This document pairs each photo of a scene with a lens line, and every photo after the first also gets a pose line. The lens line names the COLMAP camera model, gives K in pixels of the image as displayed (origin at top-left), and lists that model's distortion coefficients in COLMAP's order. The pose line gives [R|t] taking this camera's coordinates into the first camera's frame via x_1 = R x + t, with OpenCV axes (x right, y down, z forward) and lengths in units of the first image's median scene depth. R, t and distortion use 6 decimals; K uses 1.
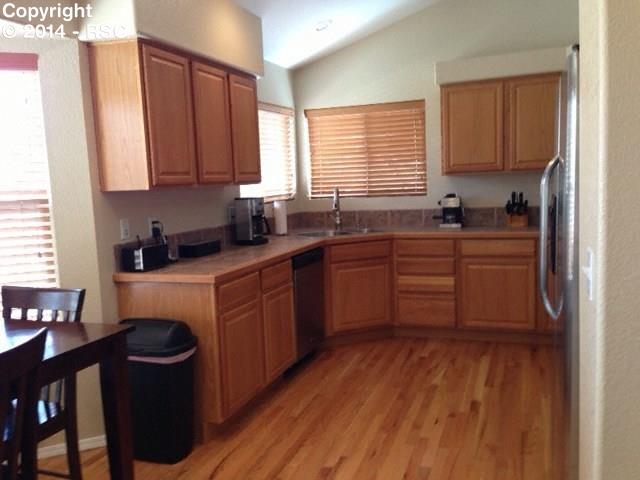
lens RADIAL K [[597.2, 0, 317.0], [0, 597.2, 237.7], [0, 0, 1]] dist [0.054310, 0.000000]
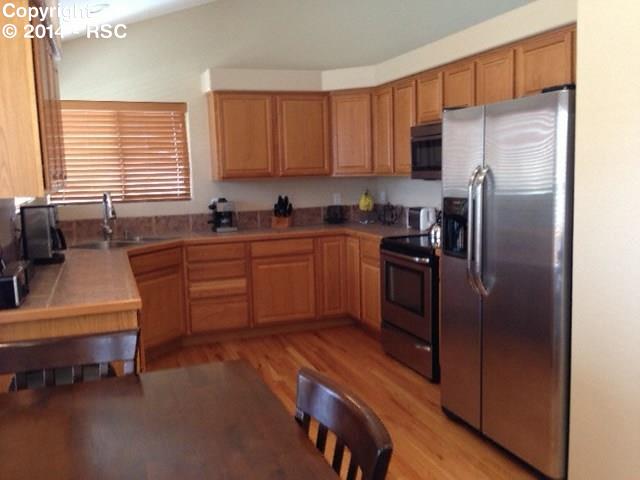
lens RADIAL K [[597.2, 0, 319.6], [0, 597.2, 242.6], [0, 0, 1]] dist [0.054310, 0.000000]
pose [[0.759290, -0.059955, 0.647984, -0.323525], [0.059470, 0.997973, 0.022653, -0.011461], [-0.648029, 0.021335, 0.761317, 0.120356]]
